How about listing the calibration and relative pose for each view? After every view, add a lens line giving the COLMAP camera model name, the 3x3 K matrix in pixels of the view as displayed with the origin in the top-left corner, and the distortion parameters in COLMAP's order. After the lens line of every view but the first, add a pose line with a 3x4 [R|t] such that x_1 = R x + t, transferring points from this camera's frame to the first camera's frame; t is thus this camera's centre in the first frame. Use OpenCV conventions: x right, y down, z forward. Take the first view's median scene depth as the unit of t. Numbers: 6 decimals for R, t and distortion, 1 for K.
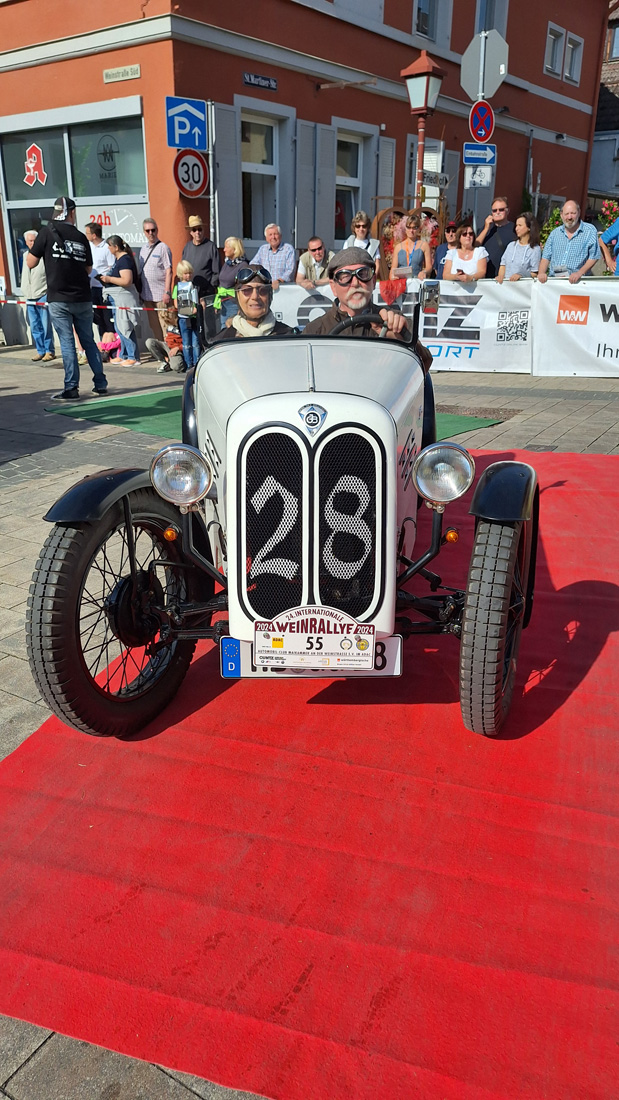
lens RADIAL K [[780.2, 0, 309.5], [0, 780.2, 550.0], [0, 0, 1]] dist [0.000185, -0.005865]
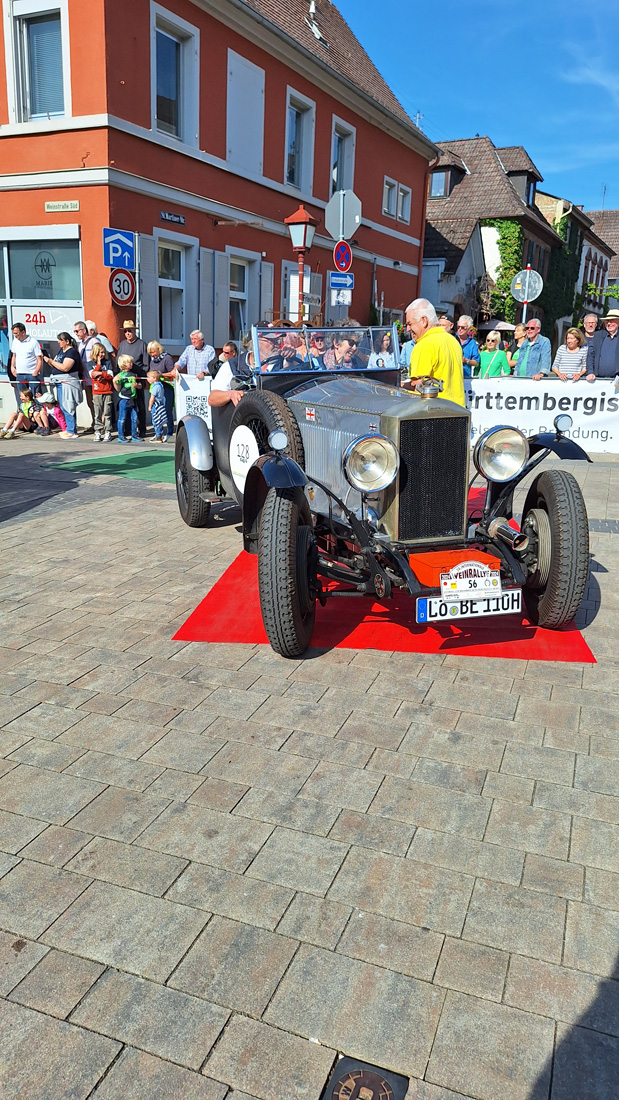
lens RADIAL K [[763.5, 0, 309.5], [0, 763.5, 550.0], [0, 0, 1]] dist [0.076233, -0.145740]
pose [[0.981768, -0.018250, 0.189204, -0.092099], [0.037828, 0.994229, -0.100385, 0.067149], [-0.186280, 0.105711, 0.976793, -0.203874]]
